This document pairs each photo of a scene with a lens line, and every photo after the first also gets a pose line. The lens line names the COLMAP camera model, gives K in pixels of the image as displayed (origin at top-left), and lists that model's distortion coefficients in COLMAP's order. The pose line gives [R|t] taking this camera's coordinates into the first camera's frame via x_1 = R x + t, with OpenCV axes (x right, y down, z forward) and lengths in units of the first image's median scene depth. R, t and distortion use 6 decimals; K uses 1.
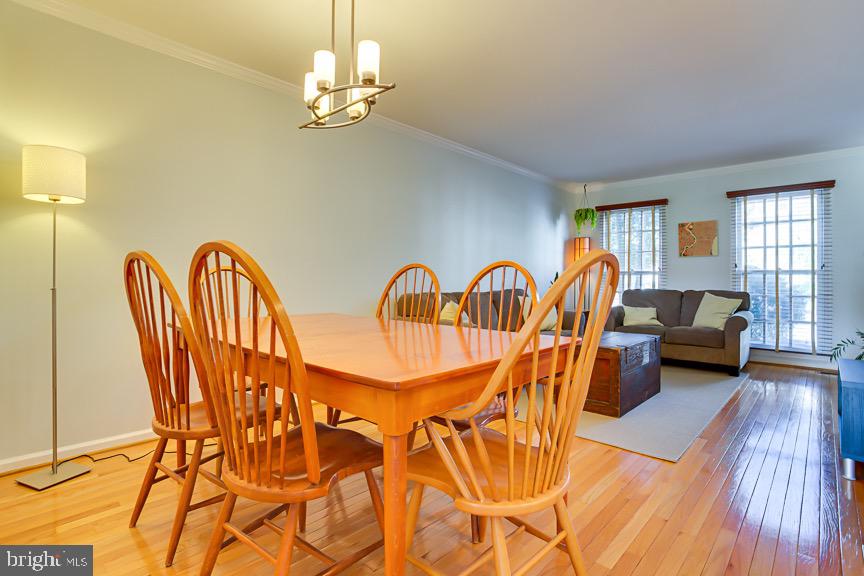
lens RADIAL K [[443.2, 0, 432.0], [0, 443.2, 288.0], [0, 0, 1]] dist [-0.004558, -0.000874]
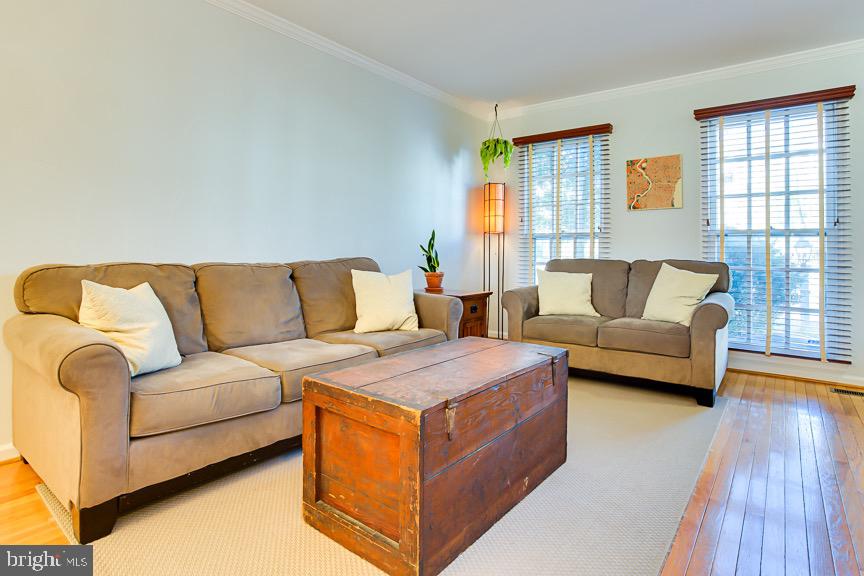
lens RADIAL K [[466.1, 0, 431.0], [0, 466.1, 270.3], [0, 0, 1]] dist [-0.028492, -0.002424]
pose [[0.997286, -0.001587, 0.073608, 0.234742], [0.000267, 0.999839, 0.017948, 0.007585], [-0.073625, -0.017880, 0.997126, 0.359041]]
